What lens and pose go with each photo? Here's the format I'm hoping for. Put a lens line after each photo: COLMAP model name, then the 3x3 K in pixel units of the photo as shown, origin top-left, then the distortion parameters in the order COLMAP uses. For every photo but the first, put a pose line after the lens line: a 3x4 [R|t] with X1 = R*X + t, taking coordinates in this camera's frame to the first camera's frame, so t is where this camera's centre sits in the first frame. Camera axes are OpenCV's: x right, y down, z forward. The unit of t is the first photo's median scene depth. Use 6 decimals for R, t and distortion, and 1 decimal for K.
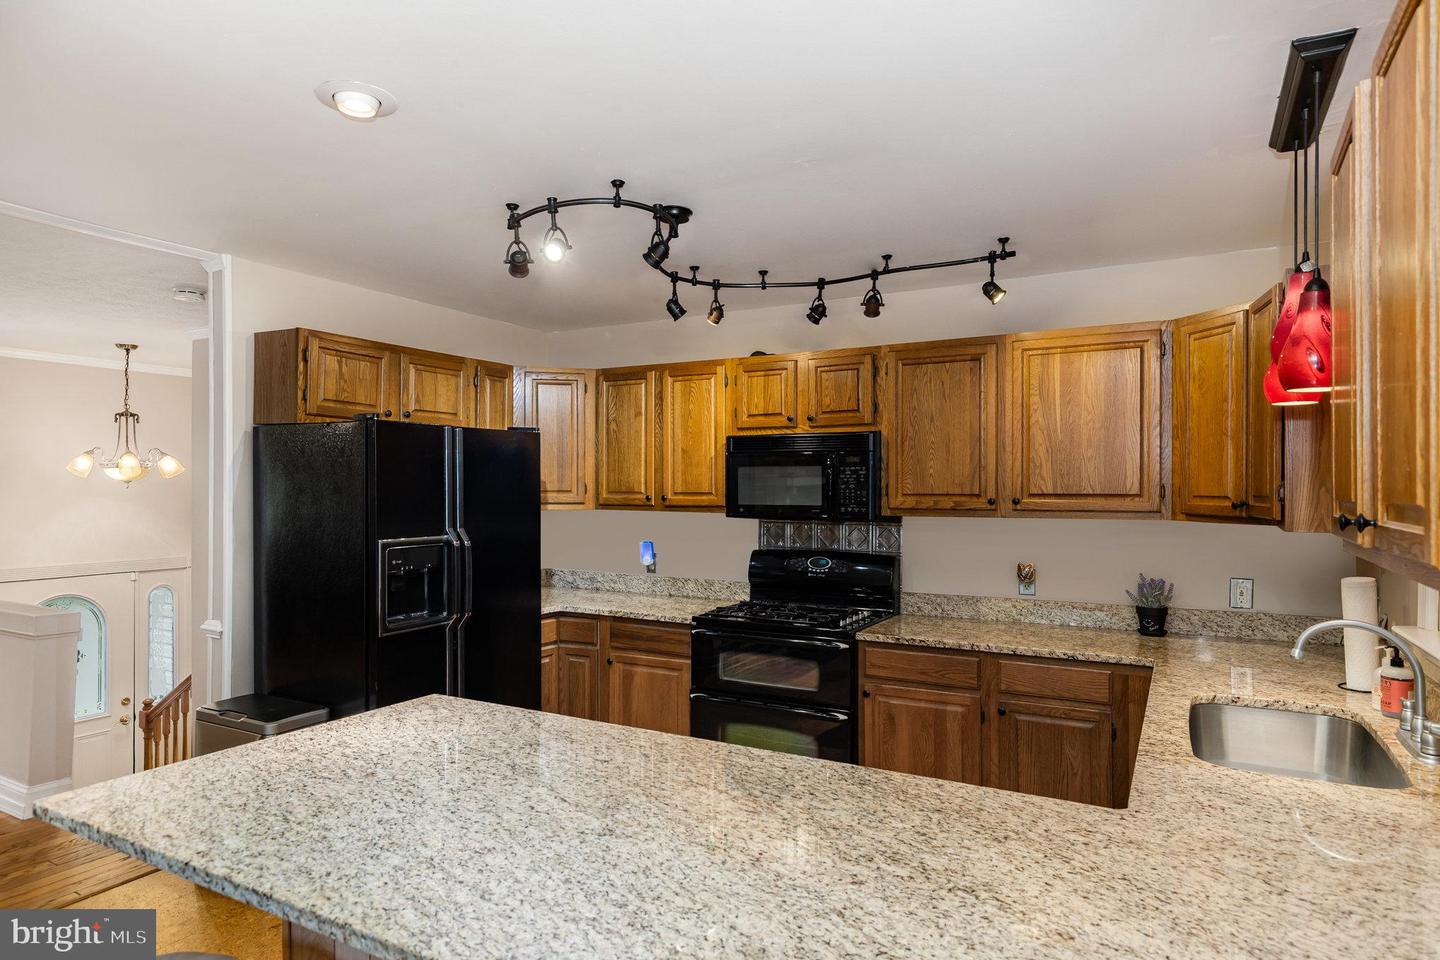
lens RADIAL K [[834.2, 0, 717.1], [0, 834.2, 488.8], [0, 0, 1]] dist [0.003704, -0.006119]
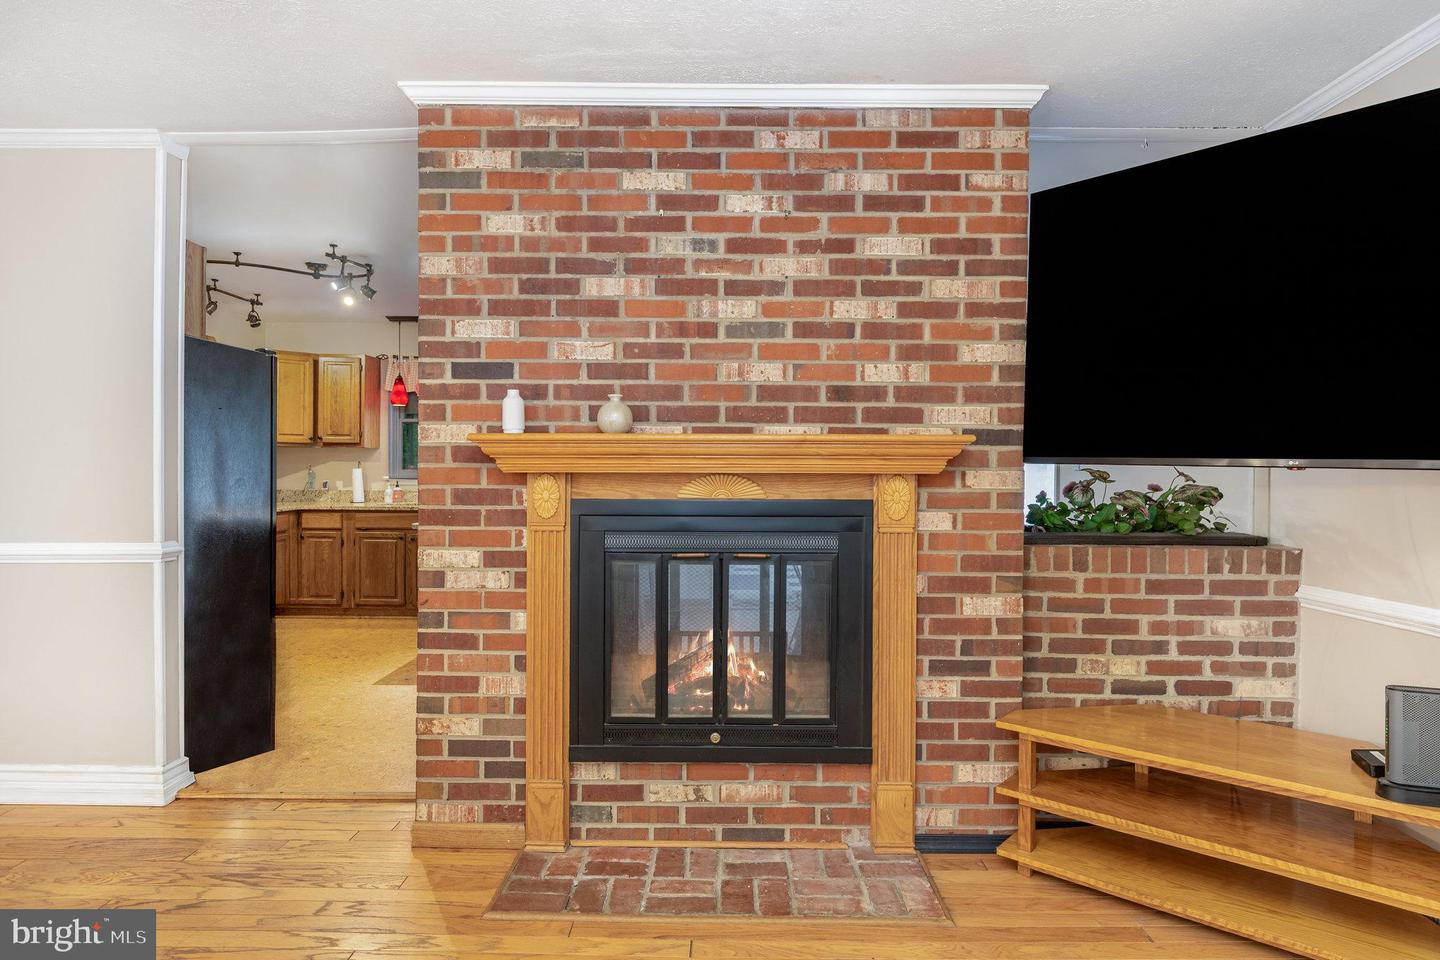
lens RADIAL K [[834.2, 0, 727.2], [0, 834.2, 476.1], [0, 0, 1]] dist [0.003704, -0.006119]
pose [[-0.482387, -0.016145, 0.875809, -1.611692], [-0.006520, 0.999869, 0.014841, 0.066978], [-0.875934, 0.001449, -0.482429, 0.868634]]
